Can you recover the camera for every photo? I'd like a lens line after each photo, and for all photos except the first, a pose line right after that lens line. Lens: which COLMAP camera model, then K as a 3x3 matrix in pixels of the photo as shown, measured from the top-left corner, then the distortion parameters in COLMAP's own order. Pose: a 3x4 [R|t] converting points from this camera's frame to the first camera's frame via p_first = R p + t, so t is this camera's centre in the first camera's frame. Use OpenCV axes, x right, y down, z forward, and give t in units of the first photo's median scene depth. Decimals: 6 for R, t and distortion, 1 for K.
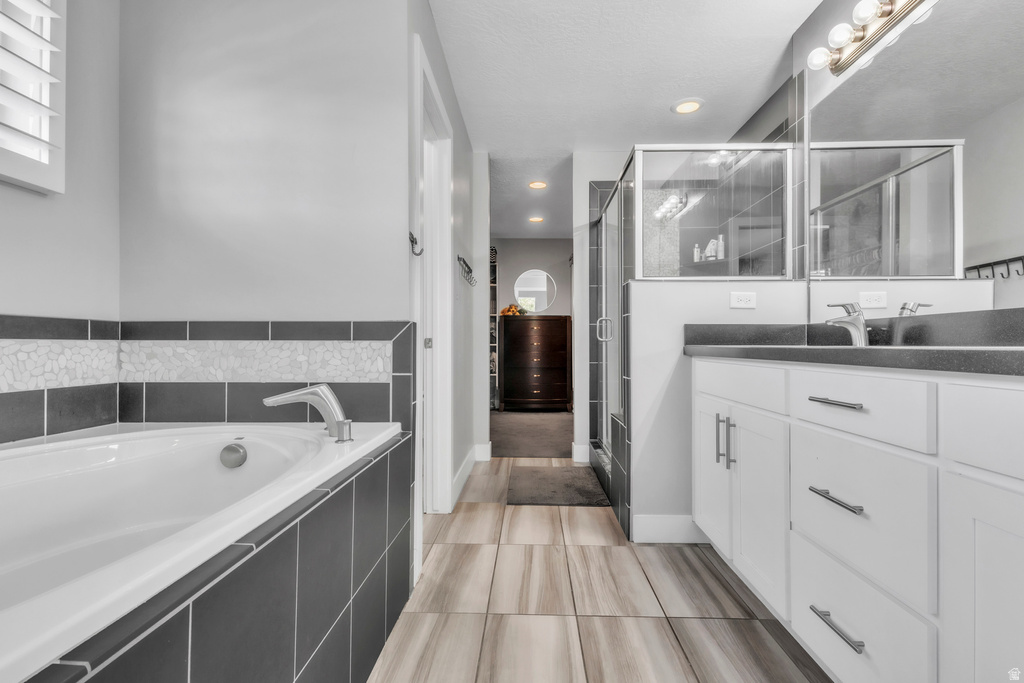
lens RADIAL K [[508.7, 0, 510.9], [0, 508.7, 344.1], [0, 0, 1]] dist [0.016623, -0.006947]
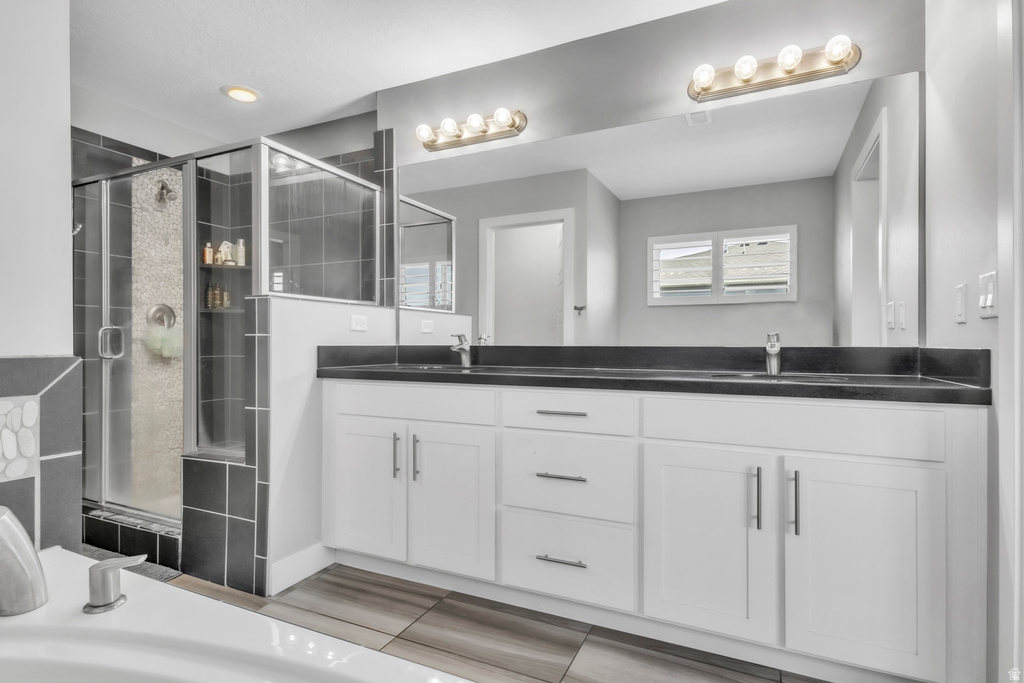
lens RADIAL K [[508.7, 0, 533.1], [0, 508.7, 345.0], [0, 0, 1]] dist [0.016623, -0.006947]
pose [[0.381444, -0.002604, 0.924388, -0.399840], [-0.003512, 0.999985, 0.004266, -0.046533], [-0.924385, -0.004873, 0.381429, 0.256013]]
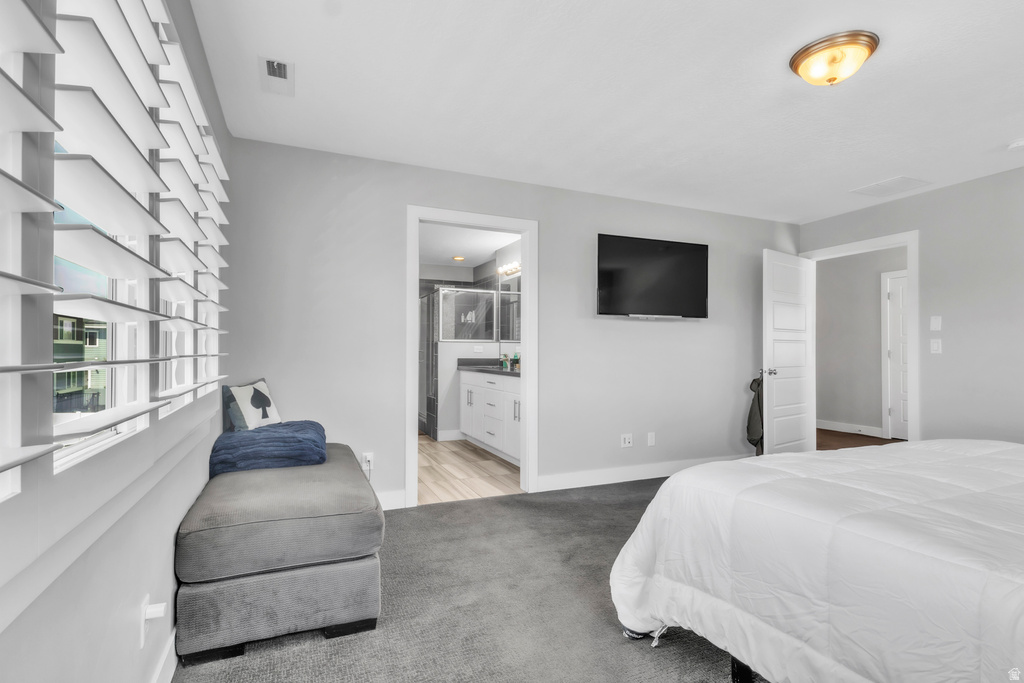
lens RADIAL K [[508.7, 0, 511.1], [0, 508.7, 348.2], [0, 0, 1]] dist [0.016623, -0.006947]
pose [[0.905423, 0.008618, 0.424422, -0.548053], [-0.005293, 0.999945, -0.009013, -0.070172], [-0.424477, 0.005915, 0.905420, -1.563628]]
